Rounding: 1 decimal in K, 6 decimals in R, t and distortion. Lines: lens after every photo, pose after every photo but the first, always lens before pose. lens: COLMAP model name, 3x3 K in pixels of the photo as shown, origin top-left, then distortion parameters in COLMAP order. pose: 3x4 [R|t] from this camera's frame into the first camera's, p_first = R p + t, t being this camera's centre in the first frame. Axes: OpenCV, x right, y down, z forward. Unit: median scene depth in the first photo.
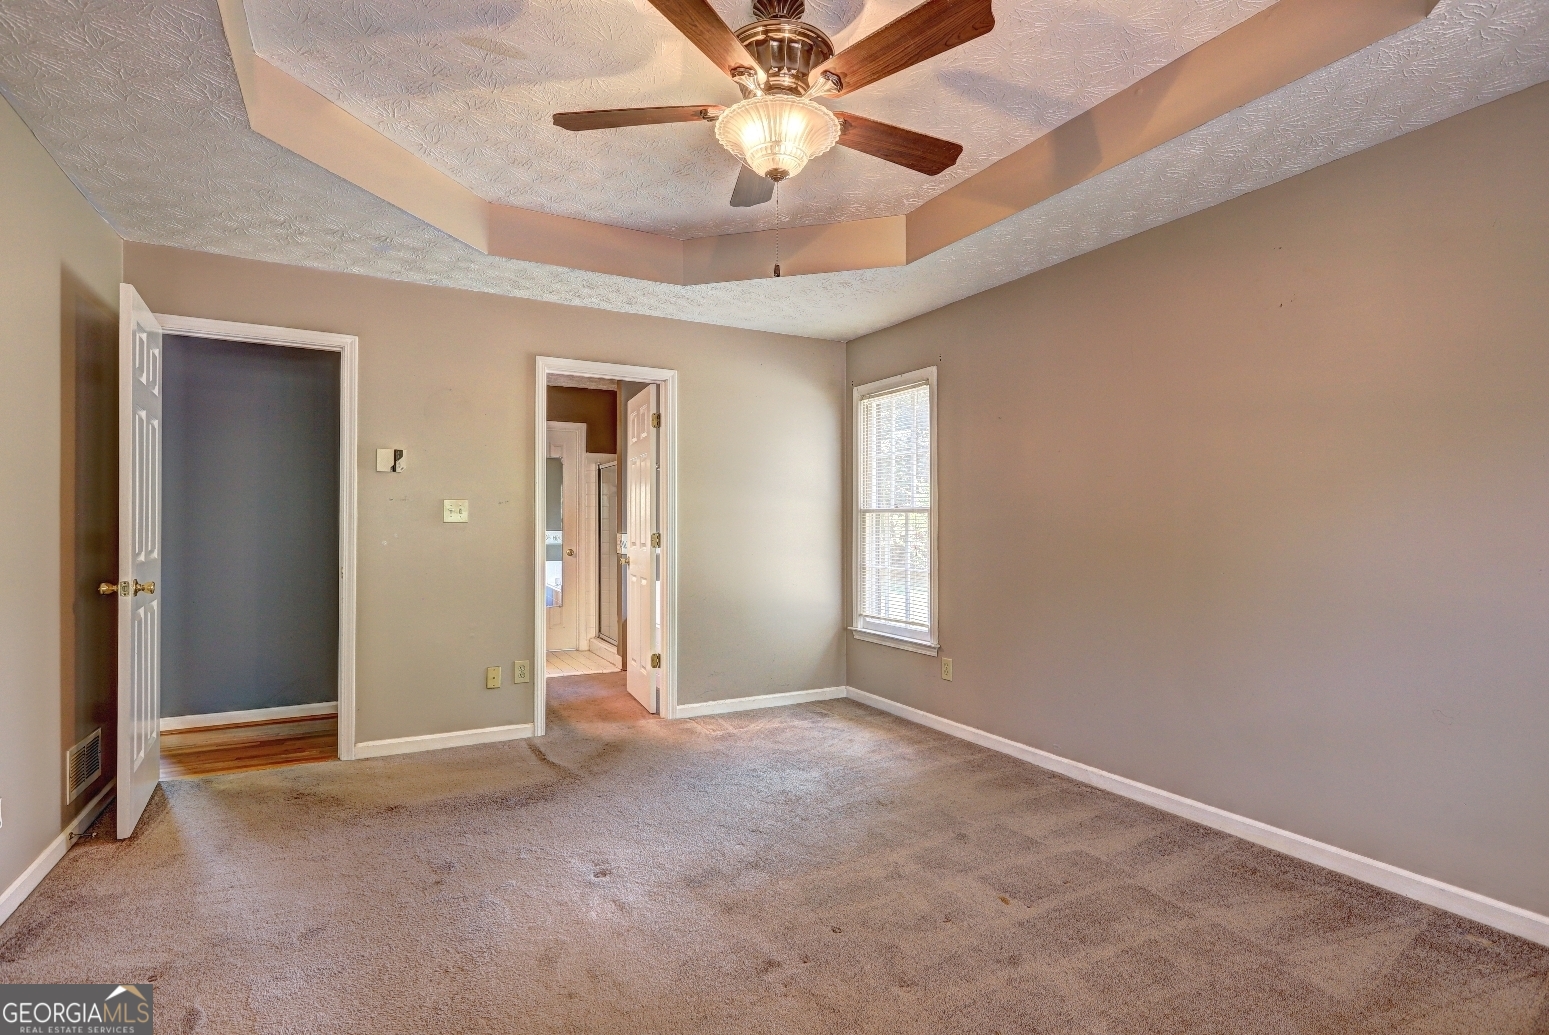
lens RADIAL K [[747.4, 0, 773.3], [0, 747.4, 520.2], [0, 0, 1]] dist [-0.006056, 0.000056]
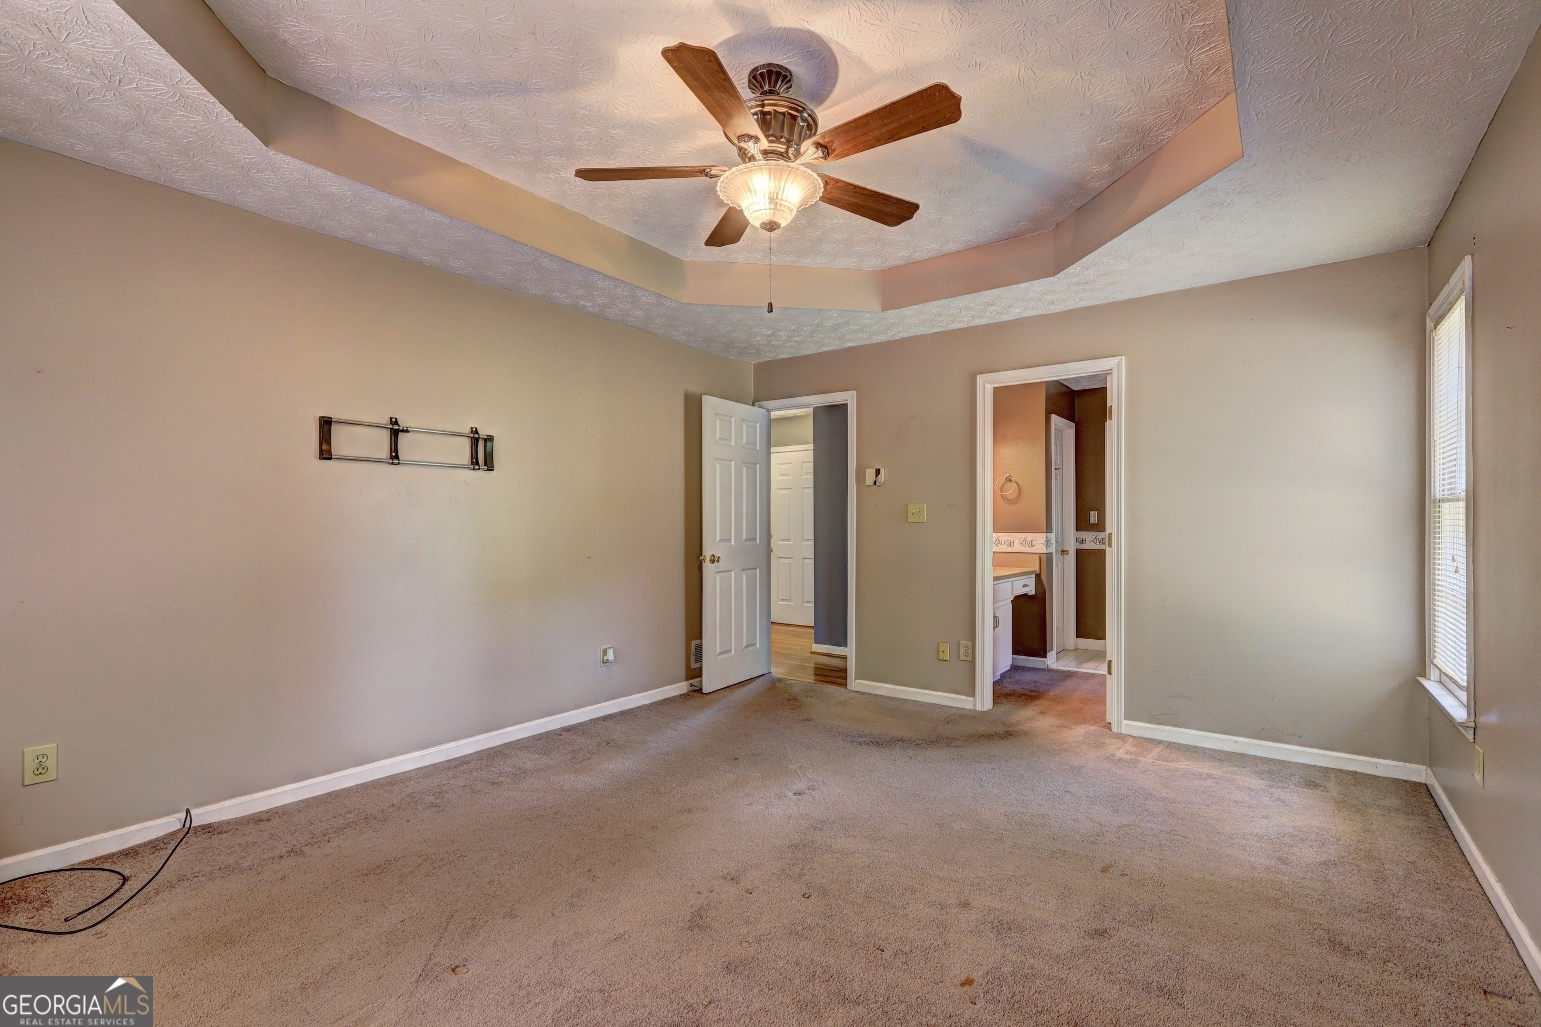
lens RADIAL K [[688.8, 0, 772.8], [0, 688.8, 520.4], [0, 0, 1]] dist [0.001152, 0.000208]
pose [[0.429315, -0.008313, -0.903117, 0.541137], [0.008377, 0.999951, -0.005223, 0.004253], [0.903116, -0.005323, 0.429363, 0.293671]]
